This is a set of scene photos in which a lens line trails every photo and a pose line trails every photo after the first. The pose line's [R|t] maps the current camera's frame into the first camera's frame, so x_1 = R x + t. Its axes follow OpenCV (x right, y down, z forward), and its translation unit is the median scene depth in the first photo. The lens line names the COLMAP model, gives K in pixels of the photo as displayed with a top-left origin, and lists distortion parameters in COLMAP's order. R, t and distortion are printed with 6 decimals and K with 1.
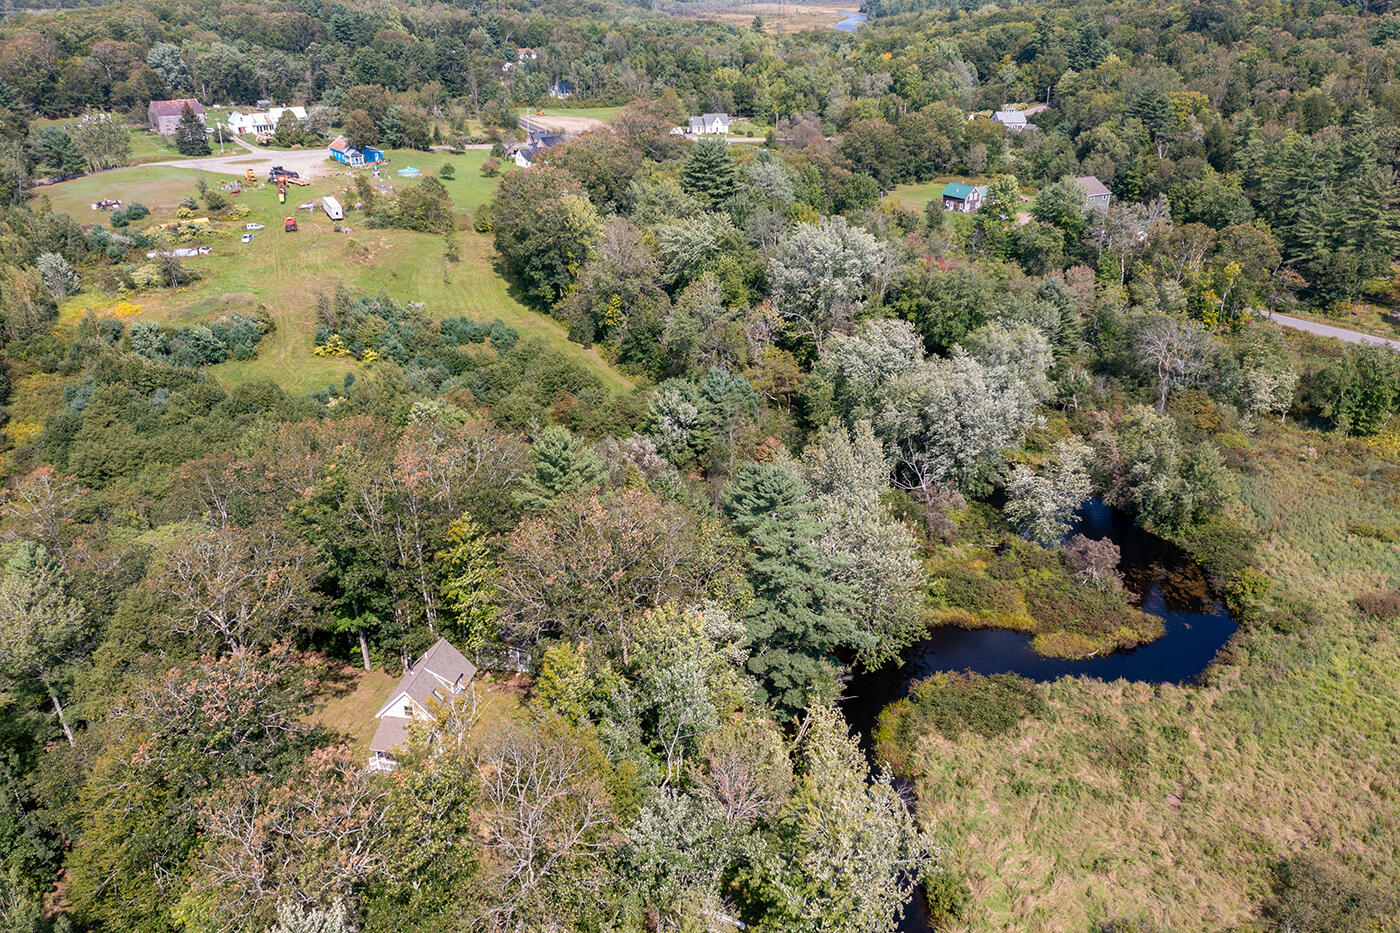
lens RADIAL K [[1112.7, 0, 703.1], [0, 1112.7, 457.7], [0, 0, 1]] dist [0.009851, 0.003753]
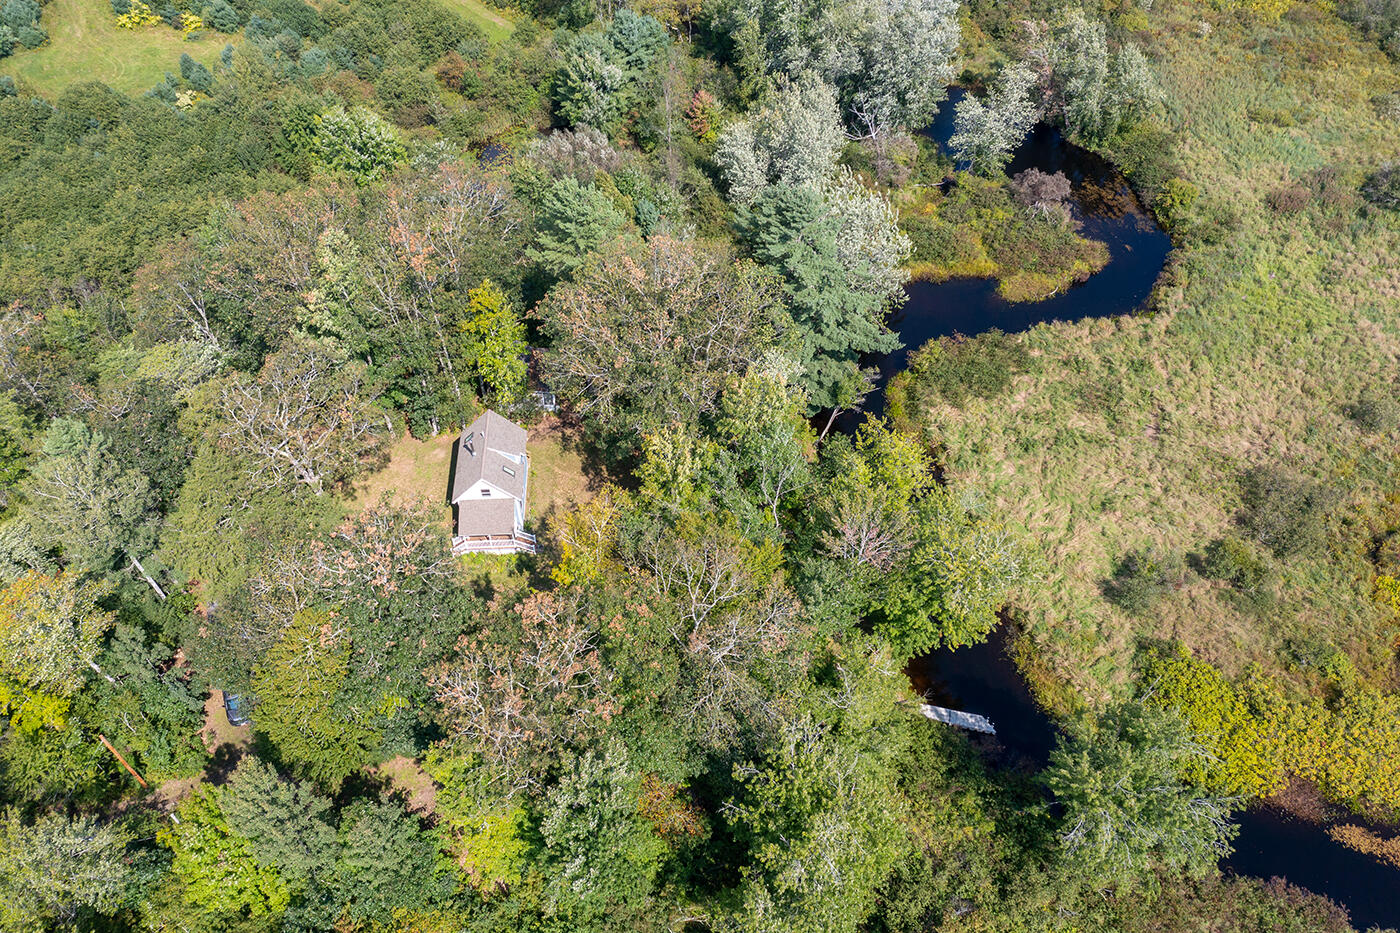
lens RADIAL K [[1112.7, 0, 696.2], [0, 1112.7, 462.5], [0, 0, 1]] dist [0.009851, 0.003753]
pose [[0.970609, -0.183028, 0.156266, -0.189414], [0.102170, 0.901276, 0.421026, -0.169267], [-0.217898, -0.392686, 0.893487, 0.049128]]
